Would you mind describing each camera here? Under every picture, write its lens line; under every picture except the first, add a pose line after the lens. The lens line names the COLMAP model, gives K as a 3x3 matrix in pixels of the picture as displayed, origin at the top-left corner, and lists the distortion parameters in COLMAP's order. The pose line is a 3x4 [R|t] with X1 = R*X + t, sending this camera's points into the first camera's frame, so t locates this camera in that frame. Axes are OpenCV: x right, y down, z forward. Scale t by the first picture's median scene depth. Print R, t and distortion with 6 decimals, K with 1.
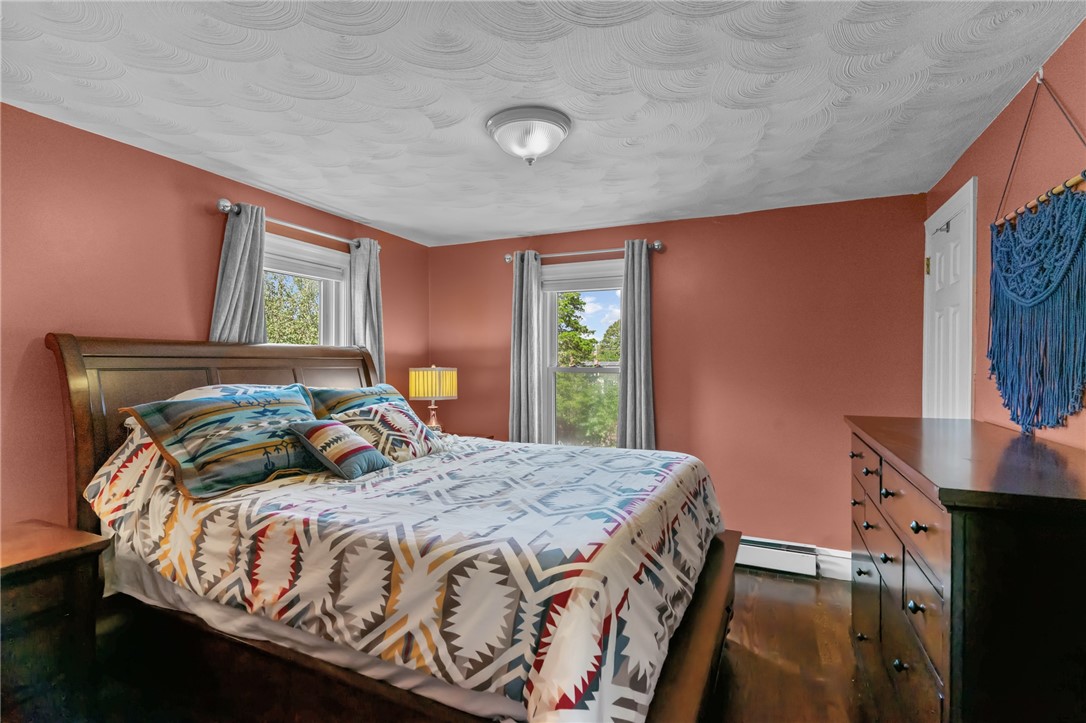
lens RADIAL K [[536.3, 0, 543.0], [0, 536.3, 361.5], [0, 0, 1]] dist [0.000427, -0.000031]
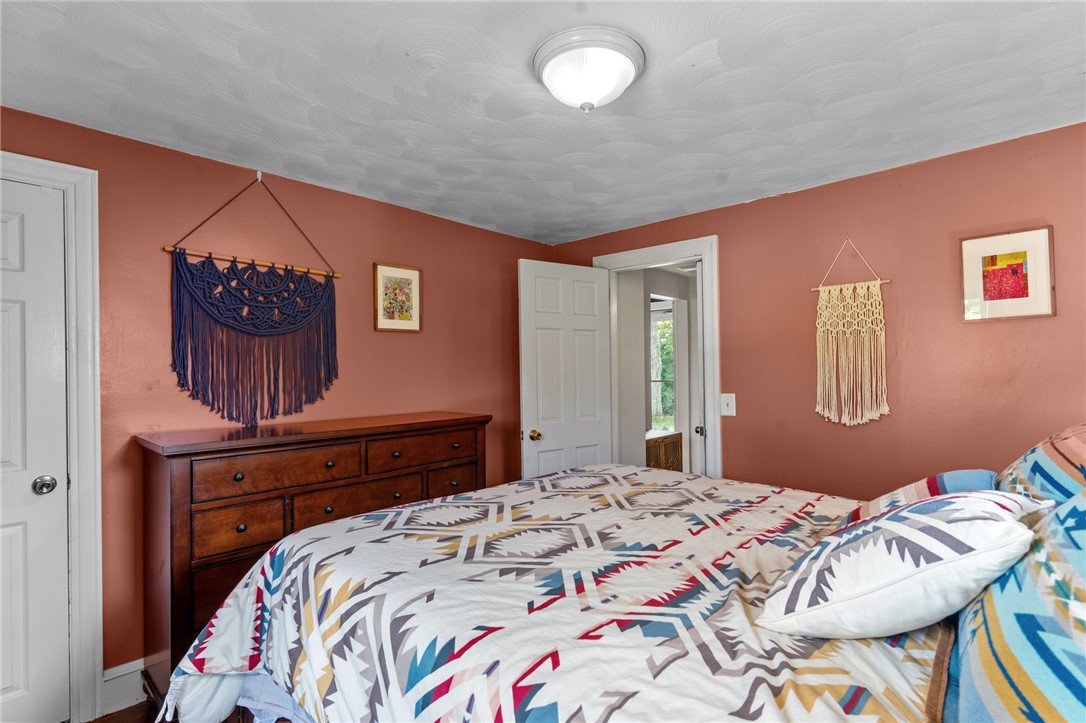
lens RADIAL K [[517.6, 0, 543.0], [0, 517.6, 361.5], [0, 0, 1]] dist [0.001008, 0.000082]
pose [[-0.947924, 0.012062, 0.318268, -0.380074], [0.007906, 0.999866, -0.014345, 0.002951], [-0.318399, -0.011082, -0.947892, 1.763176]]
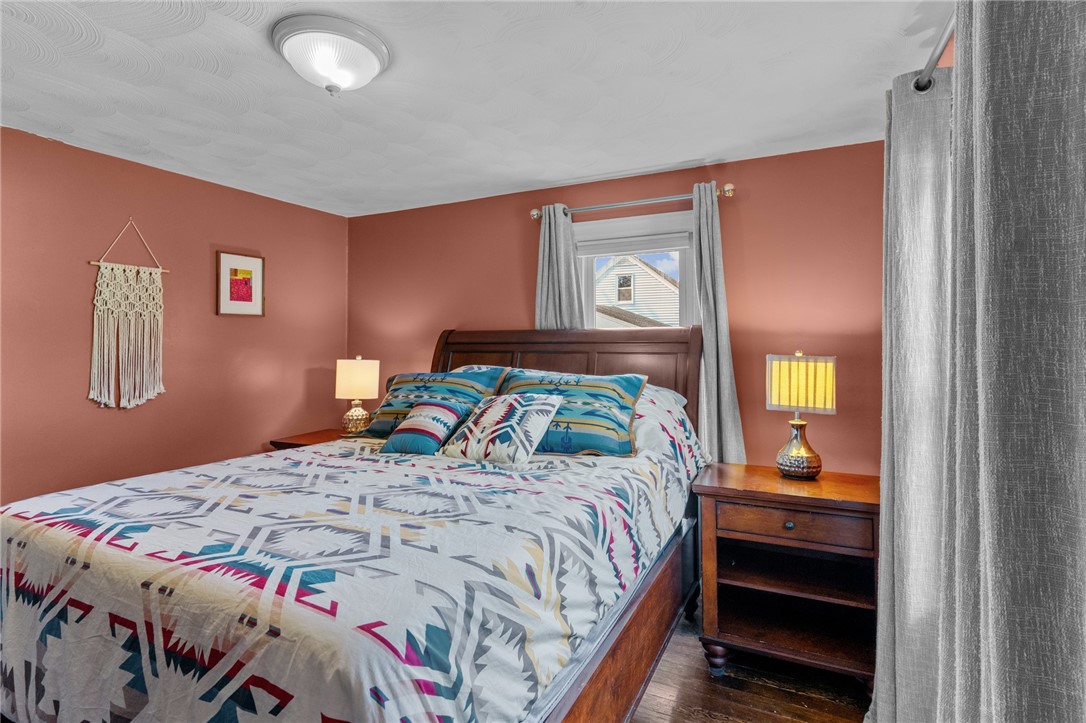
lens RADIAL K [[522.8, 0, 523.4], [0, 522.8, 361.0], [0, 0, 1]] dist [-0.000977, -0.000286]
pose [[-0.068035, 0.023324, -0.997410, 0.694617], [0.002386, 0.999728, 0.023216, 0.006219], [0.997680, -0.000800, -0.068072, 1.286546]]
